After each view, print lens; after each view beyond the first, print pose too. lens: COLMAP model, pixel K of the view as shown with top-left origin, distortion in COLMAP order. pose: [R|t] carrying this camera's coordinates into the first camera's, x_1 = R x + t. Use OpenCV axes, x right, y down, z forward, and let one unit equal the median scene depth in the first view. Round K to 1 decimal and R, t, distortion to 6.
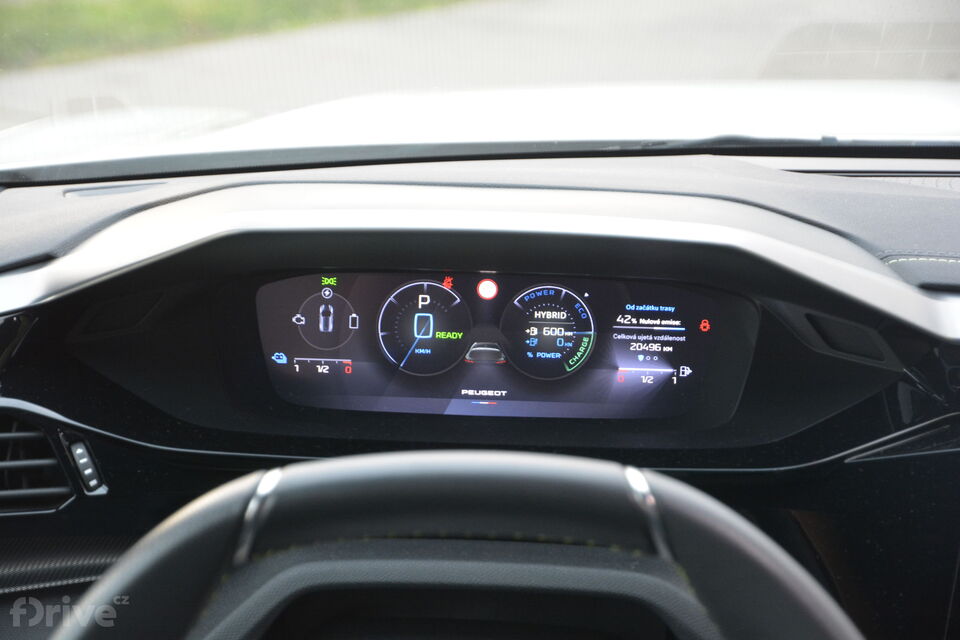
lens RADIAL K [[2562.9, 0, 480.0], [0, 2562.9, 320.0], [0, 0, 1]] dist [-0.021986, -0.033120]
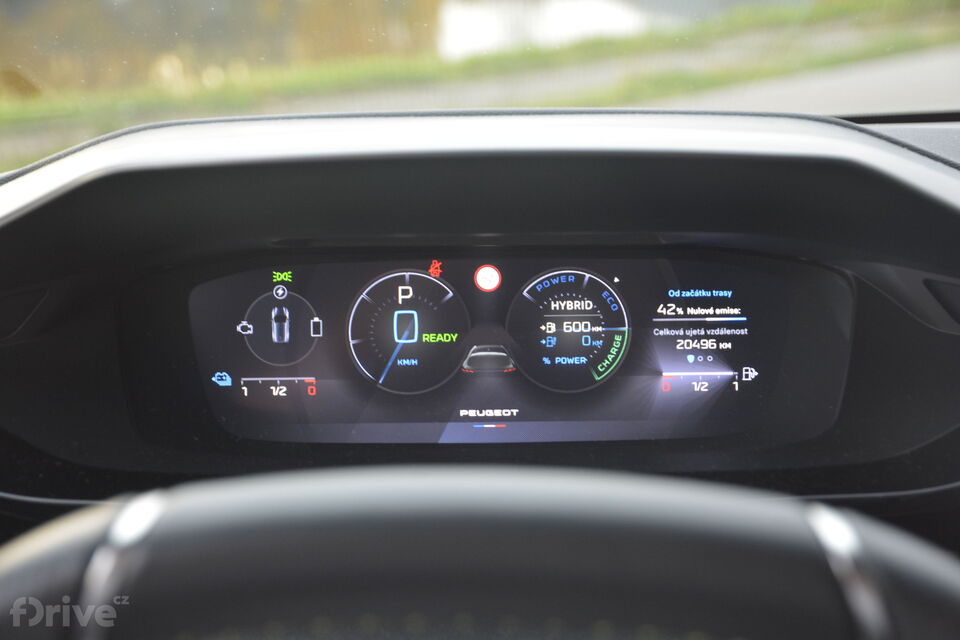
lens RADIAL K [[1929.4, 0, 480.0], [0, 1929.4, 320.0], [0, 0, 1]] dist [0.021542, 0.012505]
pose [[0.999092, -0.042576, -0.001853, 0.001105], [0.042445, 0.998025, -0.046304, 0.027339], [0.003821, 0.046183, 0.998926, 0.420818]]
